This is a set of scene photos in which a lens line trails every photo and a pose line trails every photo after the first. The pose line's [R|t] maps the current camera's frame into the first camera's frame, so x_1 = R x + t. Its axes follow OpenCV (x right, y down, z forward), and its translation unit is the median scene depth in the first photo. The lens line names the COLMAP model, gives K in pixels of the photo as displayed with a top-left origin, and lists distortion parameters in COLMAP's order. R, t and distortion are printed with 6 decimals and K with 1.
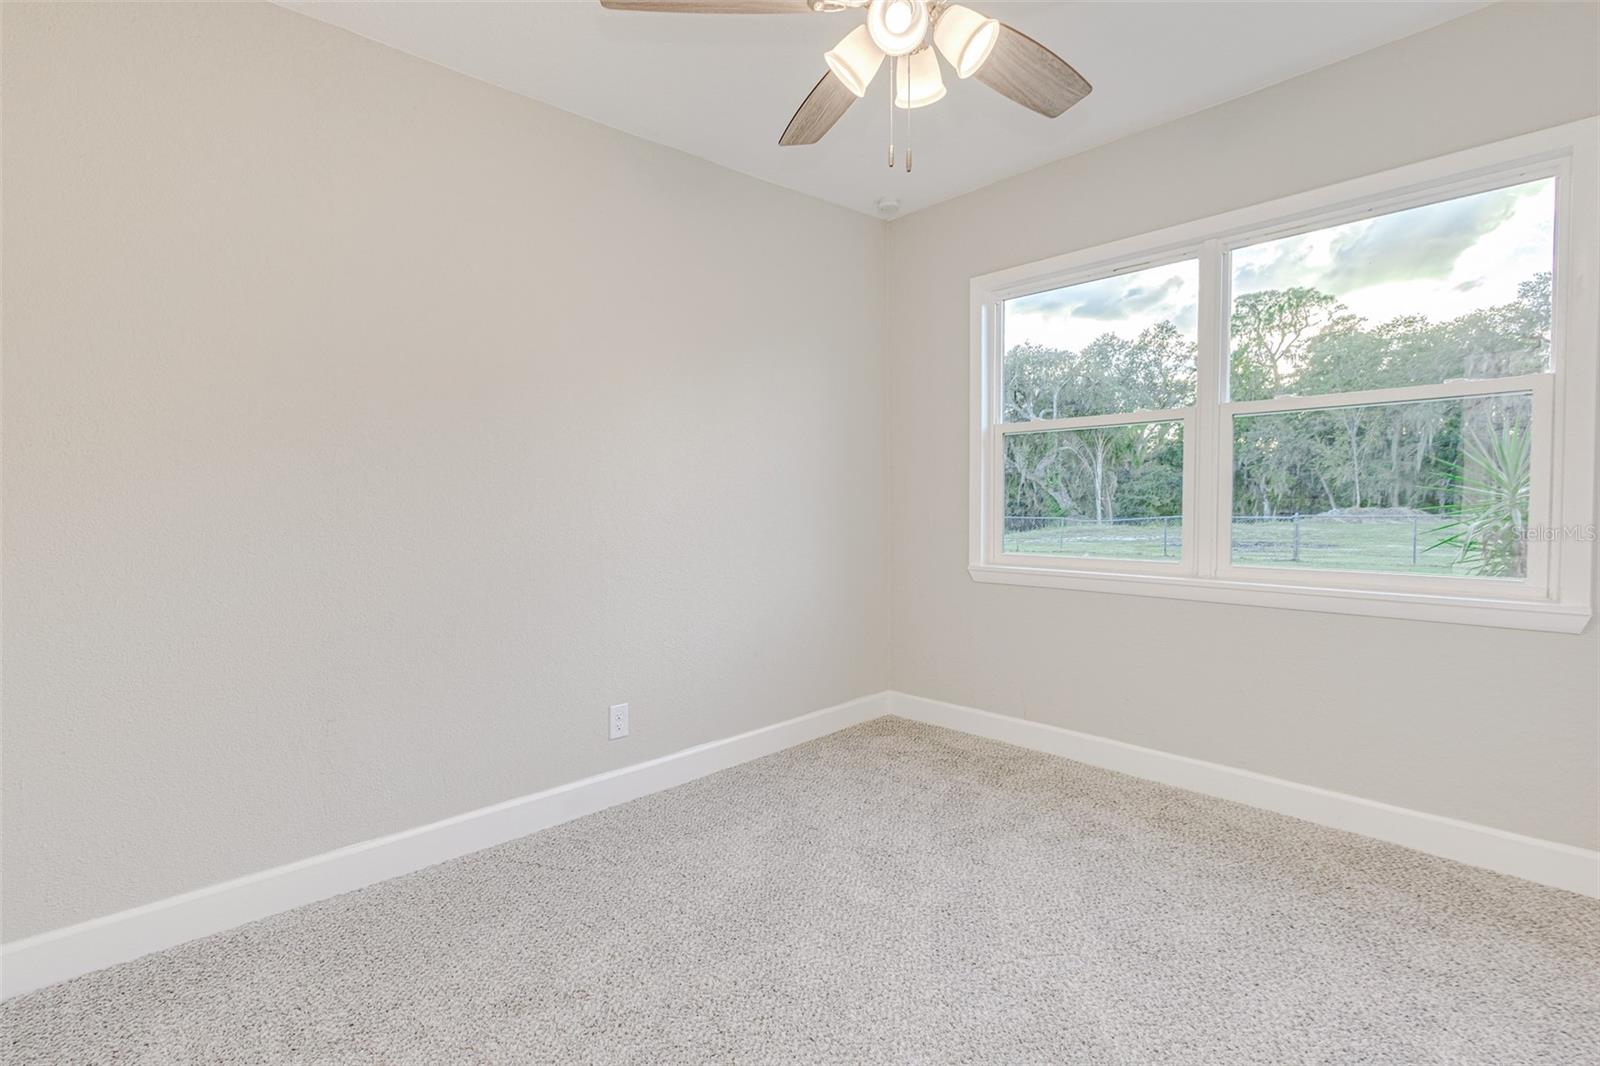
lens RADIAL K [[755.3, 0, 808.8], [0, 755.3, 521.6], [0, 0, 1]] dist [0.021163, -0.003246]
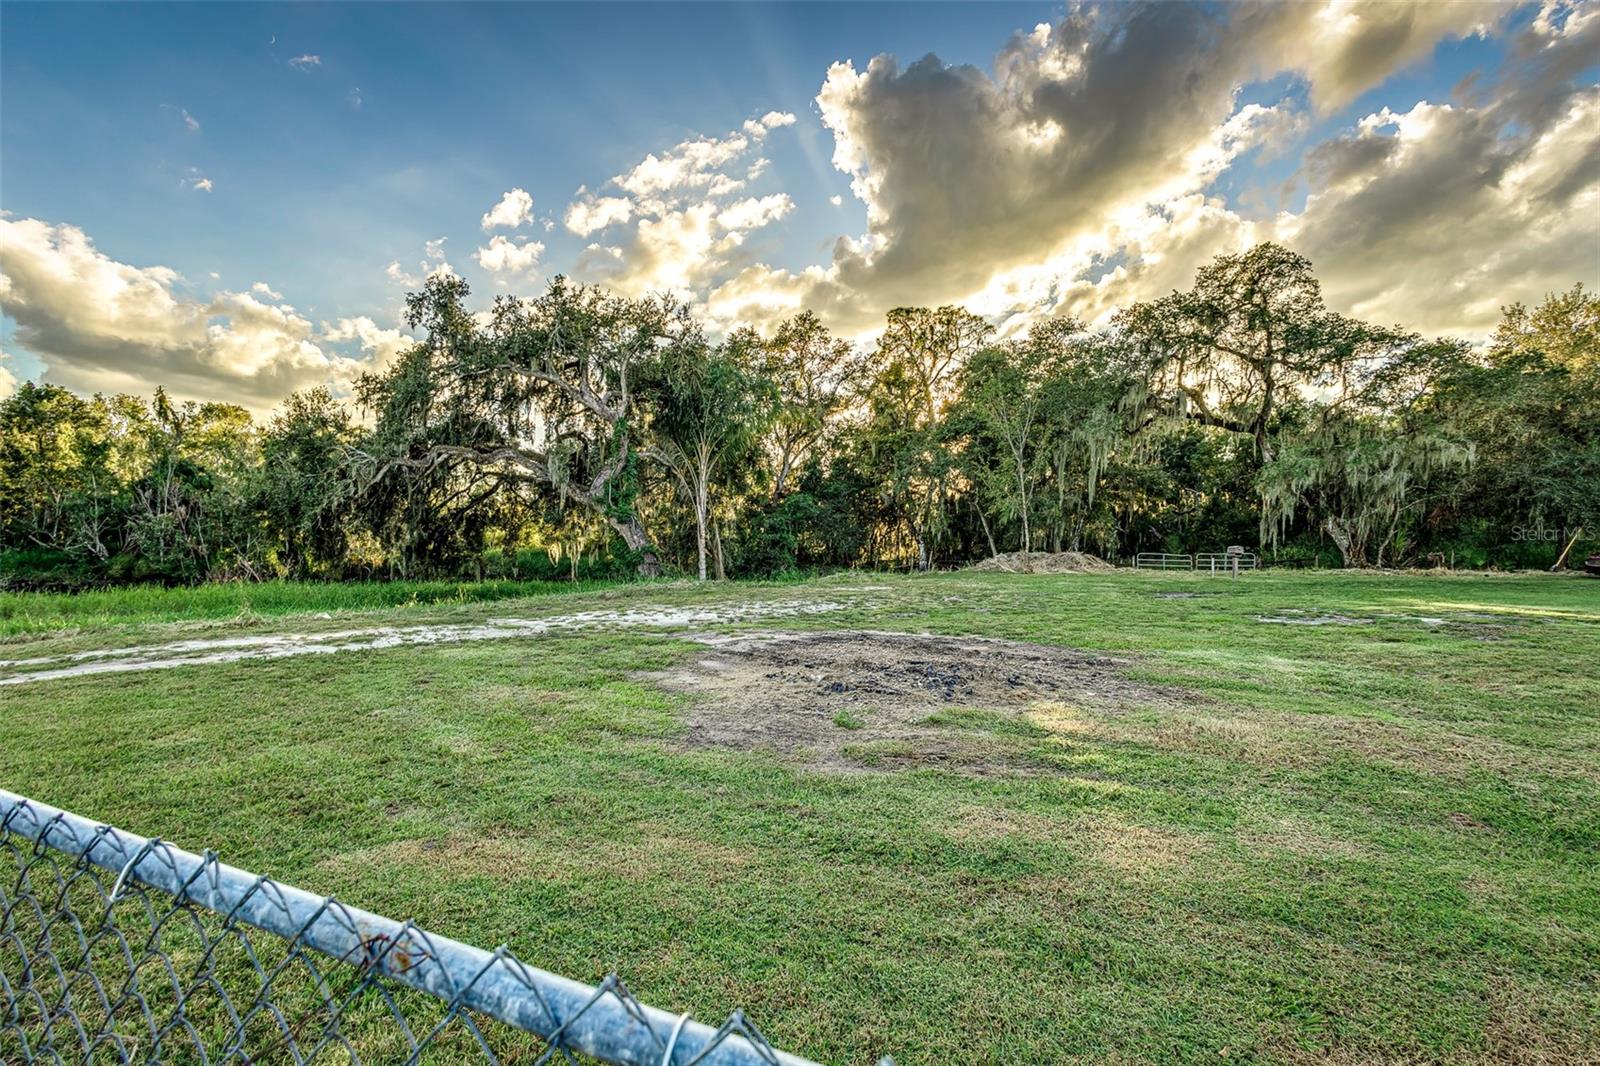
lens RADIAL K [[755.3, 0, 802.5], [0, 755.3, 536.2], [0, 0, 1]] dist [0.021163, -0.003246]
pose [[0.924643, 0.013830, 0.380583, 0.213413], [-0.000010, 0.999341, -0.036290, -0.007123], [-0.380835, 0.033552, 0.924034, 0.364041]]
